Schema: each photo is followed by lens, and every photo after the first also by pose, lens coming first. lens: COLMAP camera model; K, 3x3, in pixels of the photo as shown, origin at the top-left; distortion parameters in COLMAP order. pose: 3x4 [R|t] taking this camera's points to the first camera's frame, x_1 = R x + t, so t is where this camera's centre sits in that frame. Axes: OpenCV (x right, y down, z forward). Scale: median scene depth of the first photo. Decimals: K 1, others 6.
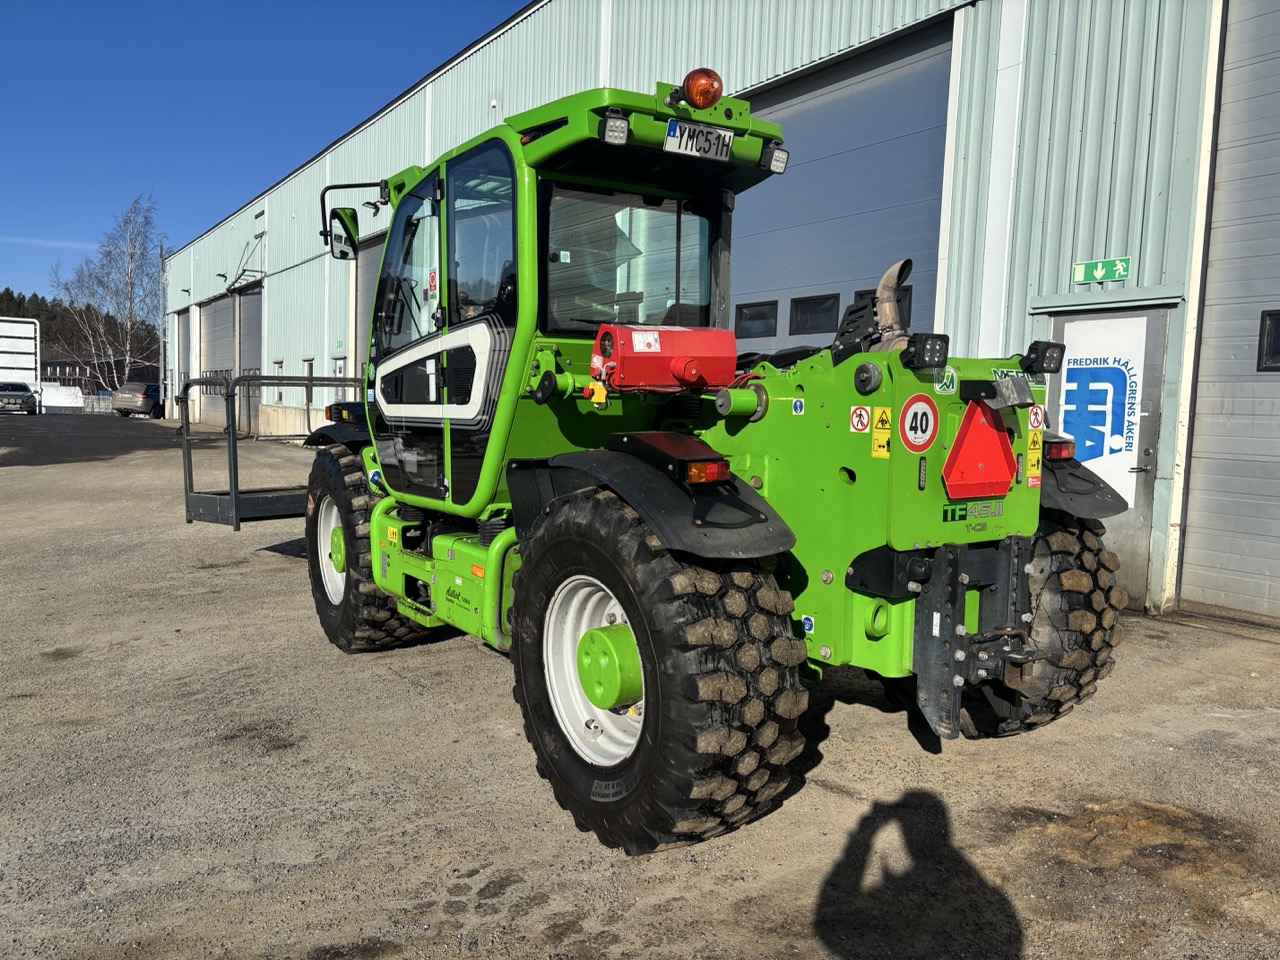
lens RADIAL K [[975.3, 0, 650.0], [0, 975.3, 482.2], [0, 0, 1]] dist [0.039263, -0.042016]
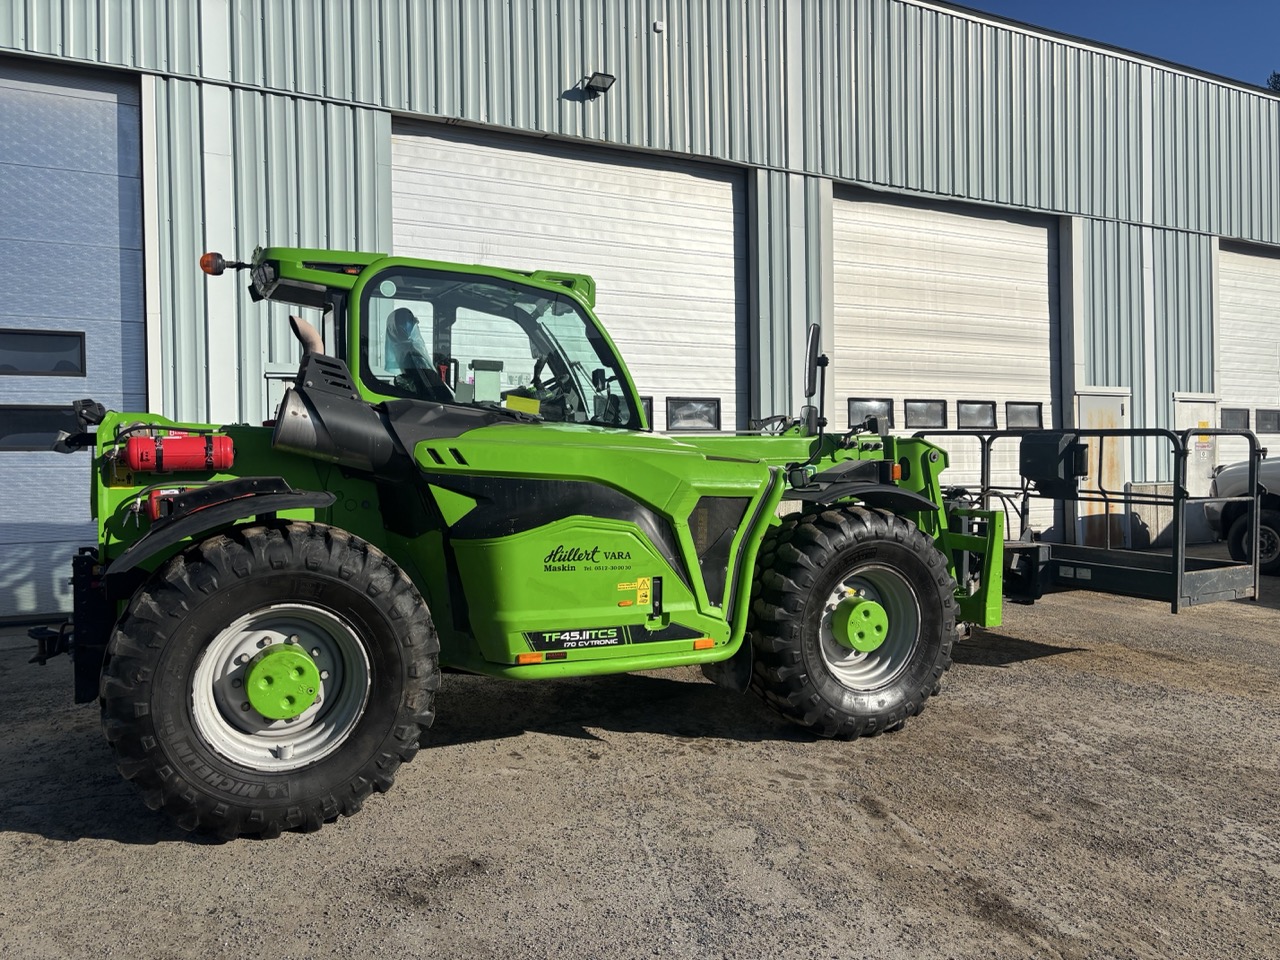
lens RADIAL K [[975.3, 0, 648.4], [0, 975.3, 477.5], [0, 0, 1]] dist [0.039263, -0.042016]
pose [[0.111500, -0.037972, 0.993039, -1.188919], [0.101352, 0.994494, 0.026648, -0.071646], [-0.988583, 0.097675, 0.114735, 0.726273]]
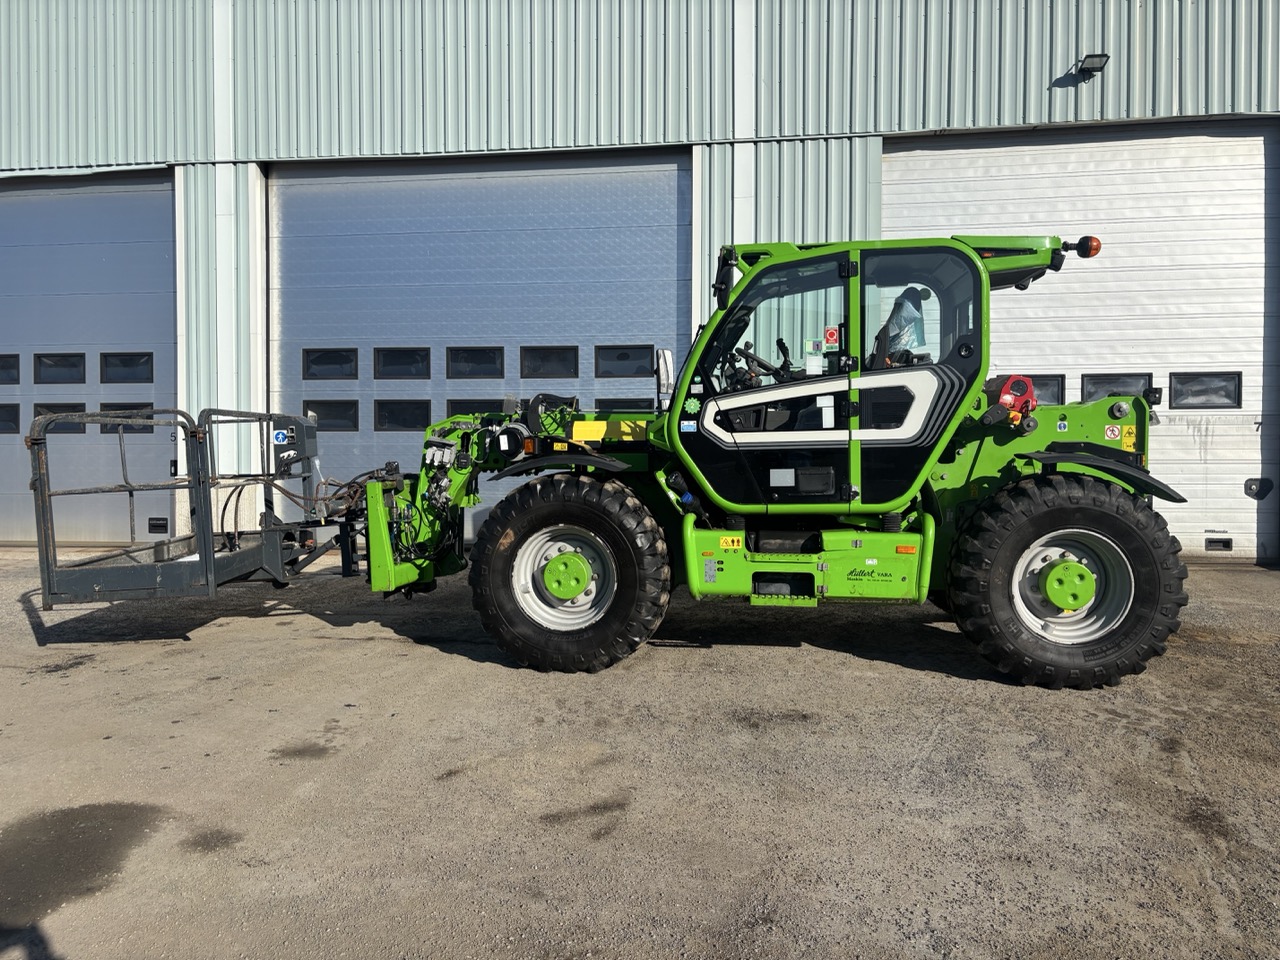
lens RADIAL K [[975.3, 0, 636.7], [0, 975.3, 488.6], [0, 0, 1]] dist [0.039263, -0.042016]
pose [[0.664011, -0.050523, 0.746014, -1.385642], [0.083587, 0.996477, -0.006913, -0.016113], [-0.743036, 0.066947, 0.665894, 0.342803]]
